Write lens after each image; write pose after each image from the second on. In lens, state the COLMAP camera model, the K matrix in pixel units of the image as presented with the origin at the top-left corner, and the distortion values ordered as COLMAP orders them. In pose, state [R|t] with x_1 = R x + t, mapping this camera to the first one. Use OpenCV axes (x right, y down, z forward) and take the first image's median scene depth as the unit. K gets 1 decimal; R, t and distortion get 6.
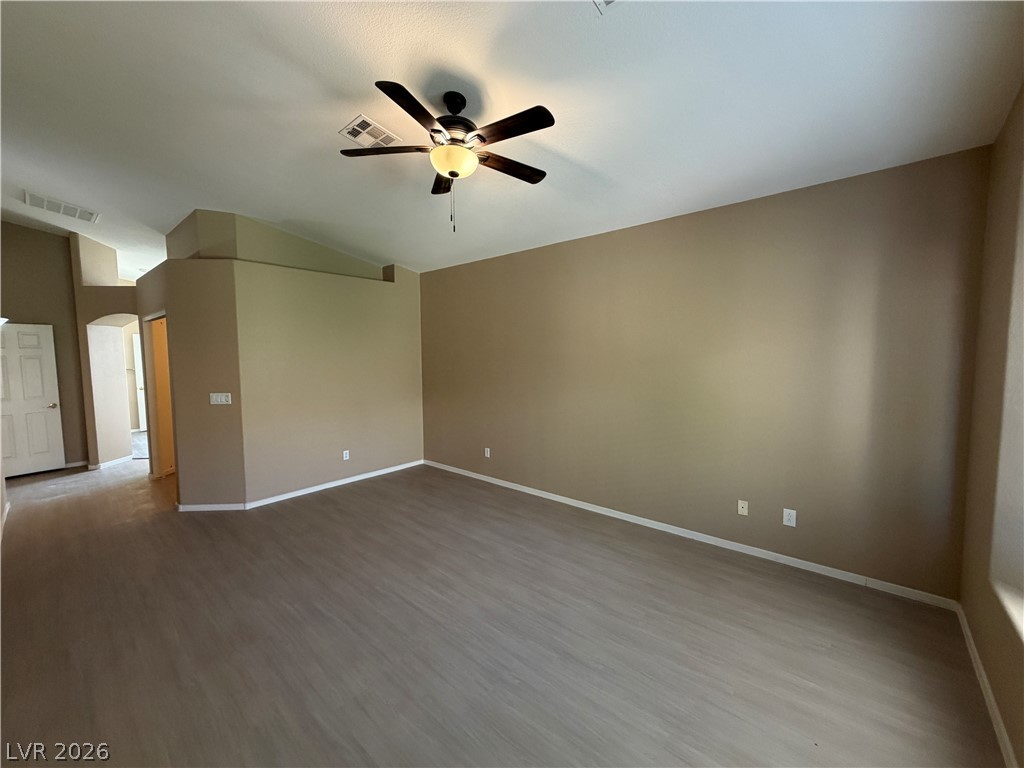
lens RADIAL K [[404.3, 0, 512.0], [0, 404.3, 382.5], [0, 0, 1]] dist [0.000050, -0.000388]
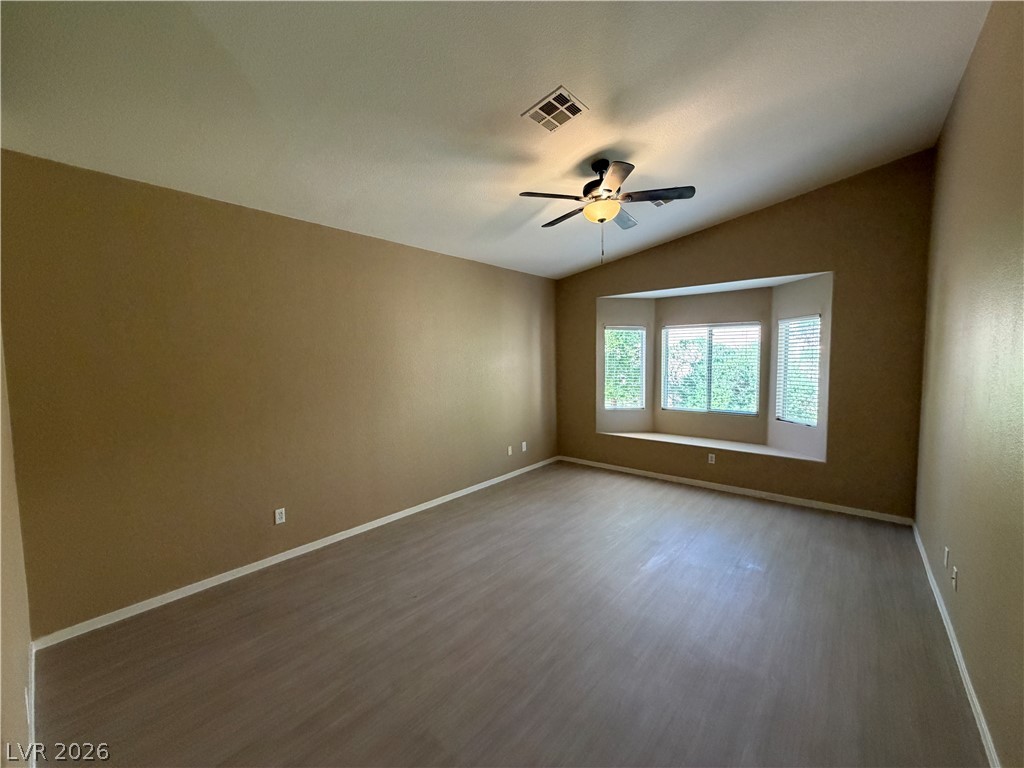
lens RADIAL K [[404.3, 0, 511.8], [0, 404.3, 384.0], [0, 0, 1]] dist [0.000050, -0.000388]
pose [[-0.011842, -0.051310, 0.998613, -1.023272], [0.091684, 0.994420, 0.052182, -0.045101], [-0.995718, 0.092175, -0.007072, 0.940535]]
